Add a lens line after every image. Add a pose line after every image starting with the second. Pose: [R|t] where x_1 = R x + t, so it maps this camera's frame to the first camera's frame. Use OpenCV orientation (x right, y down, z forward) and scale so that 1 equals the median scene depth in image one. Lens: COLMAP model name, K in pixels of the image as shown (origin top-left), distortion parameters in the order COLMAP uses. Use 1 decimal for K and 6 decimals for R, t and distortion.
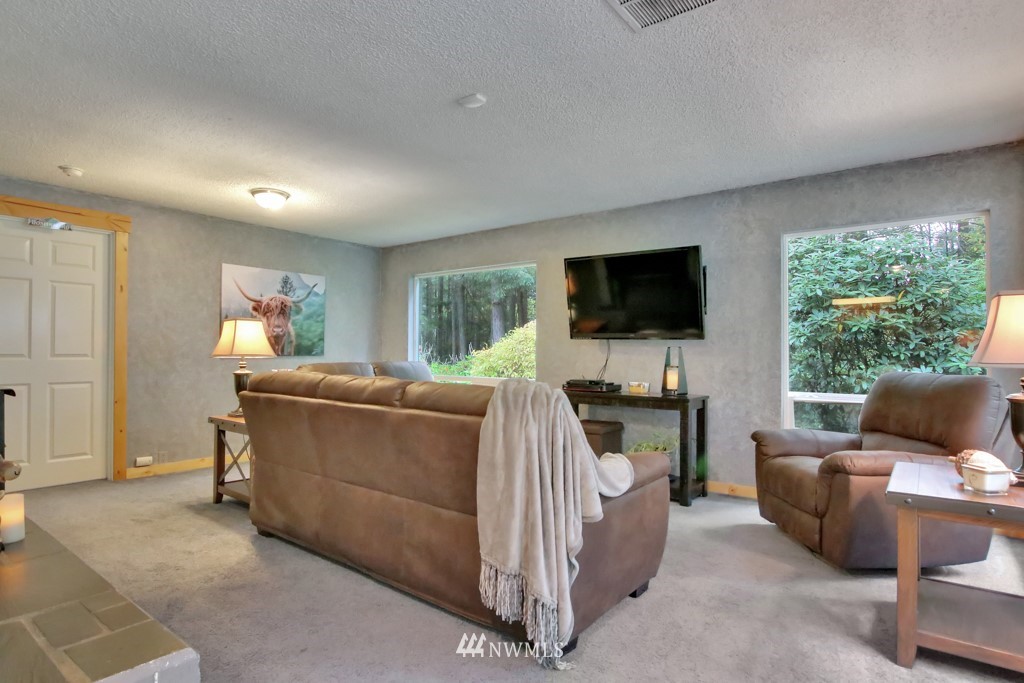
lens RADIAL K [[547.7, 0, 507.5], [0, 547.7, 346.4], [0, 0, 1]] dist [-0.026459, 0.002271]
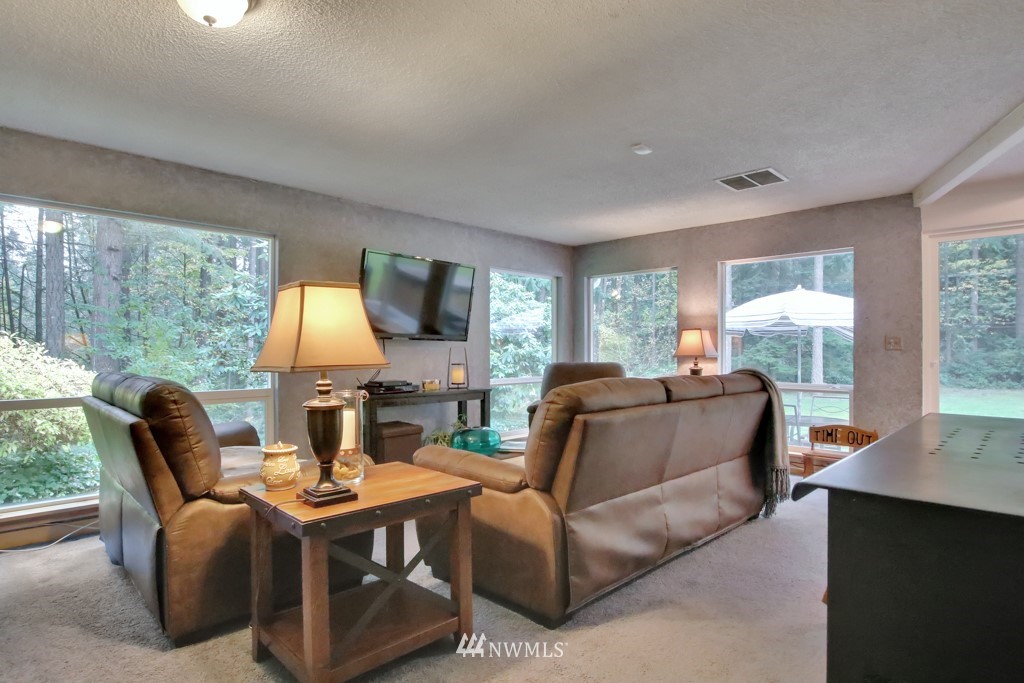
lens RADIAL K [[547.7, 0, 507.5], [0, 547.7, 346.4], [0, 0, 1]] dist [-0.026459, 0.002271]
pose [[0.131475, 0.003458, 0.991313, -0.909806], [-0.009048, 0.999956, -0.002288, 0.000064], [-0.991278, -0.008669, 0.131501, 0.781493]]
